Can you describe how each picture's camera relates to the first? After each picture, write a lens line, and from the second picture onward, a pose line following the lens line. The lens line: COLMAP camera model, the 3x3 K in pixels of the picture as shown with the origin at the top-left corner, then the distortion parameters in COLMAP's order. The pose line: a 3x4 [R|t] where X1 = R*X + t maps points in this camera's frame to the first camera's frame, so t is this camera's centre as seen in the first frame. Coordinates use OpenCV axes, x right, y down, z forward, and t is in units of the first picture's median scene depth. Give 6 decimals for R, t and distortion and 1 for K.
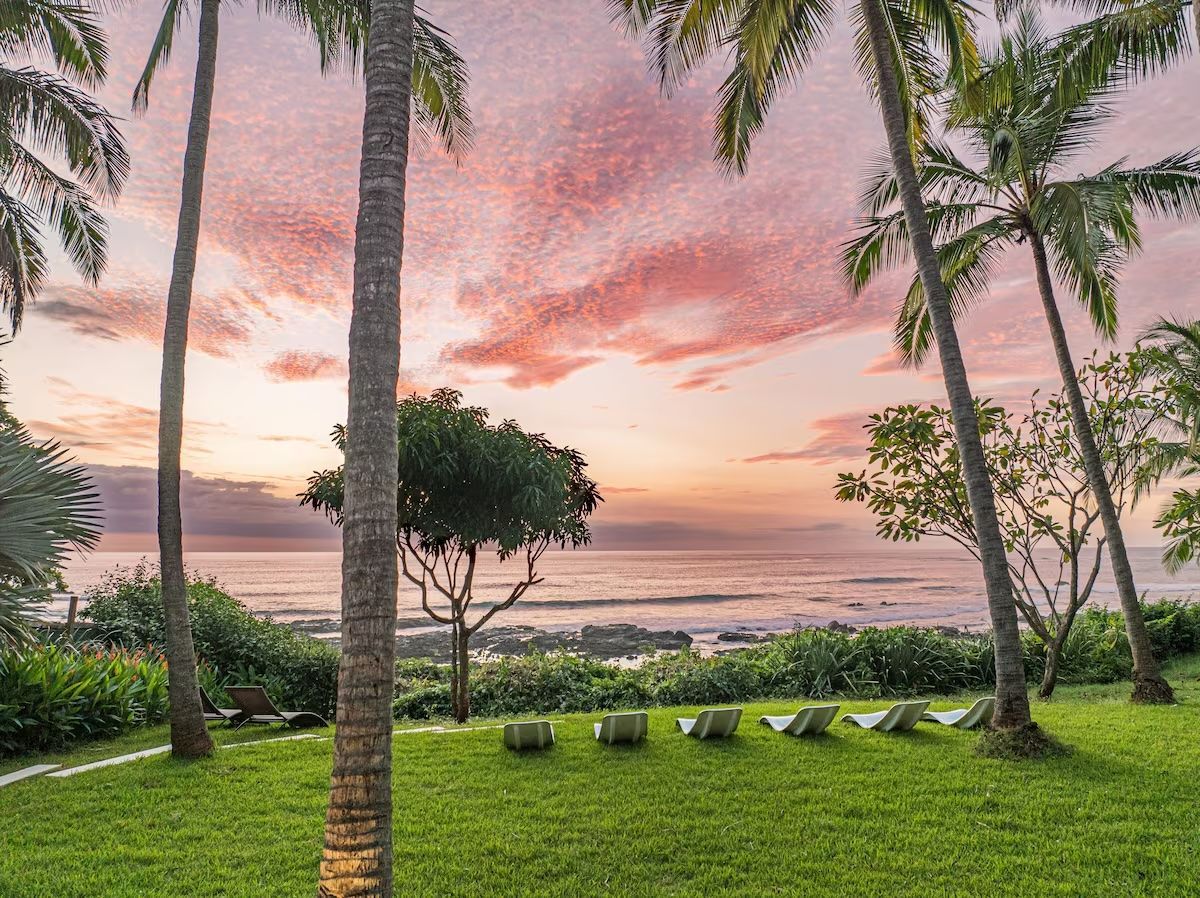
lens RADIAL K [[842.2, 0, 600.0], [0, 842.2, 449.0], [0, 0, 1]] dist [-0.117402, 0.087577]
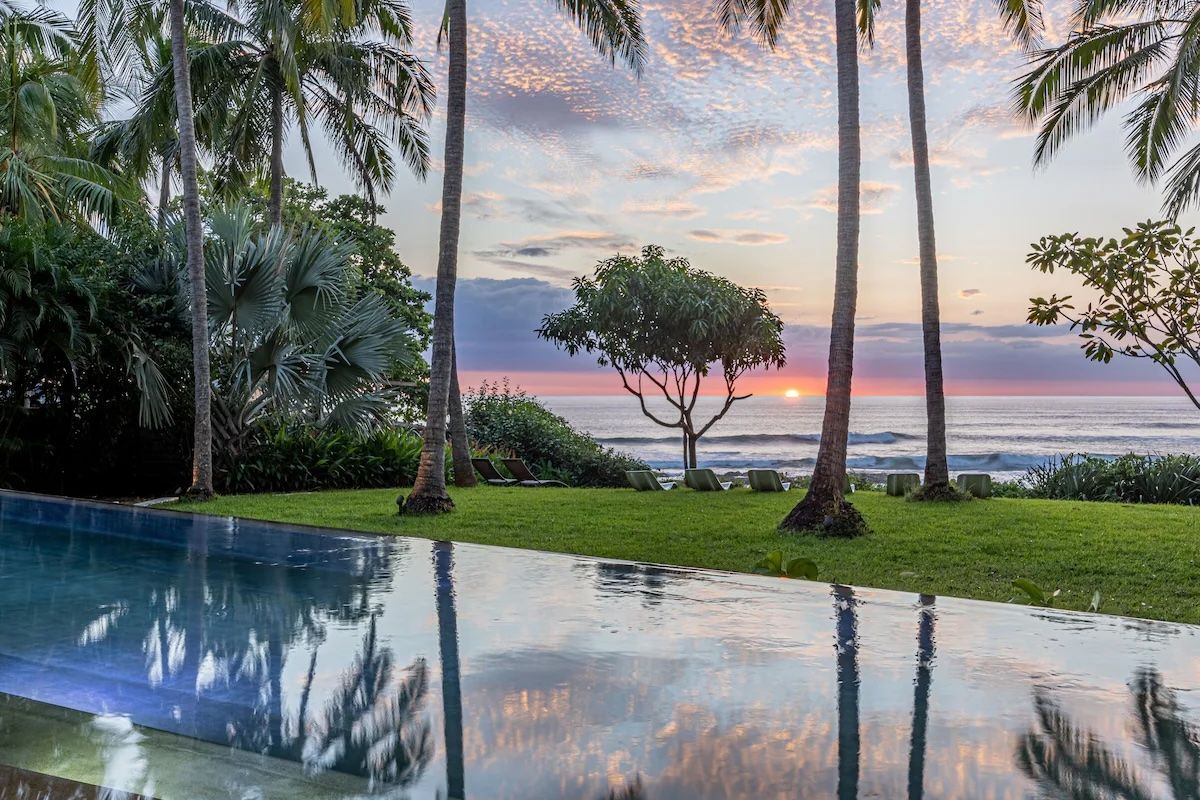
lens RADIAL K [[1139.7, 0, 600.0], [0, 1139.7, 400.0], [0, 0, 1]] dist [-0.004756, 0.000040]
pose [[0.878404, 0.013495, -0.477729, 0.576449], [0.046141, 0.992537, 0.112876, -0.037129], [0.475687, -0.121194, 0.871226, -0.595377]]
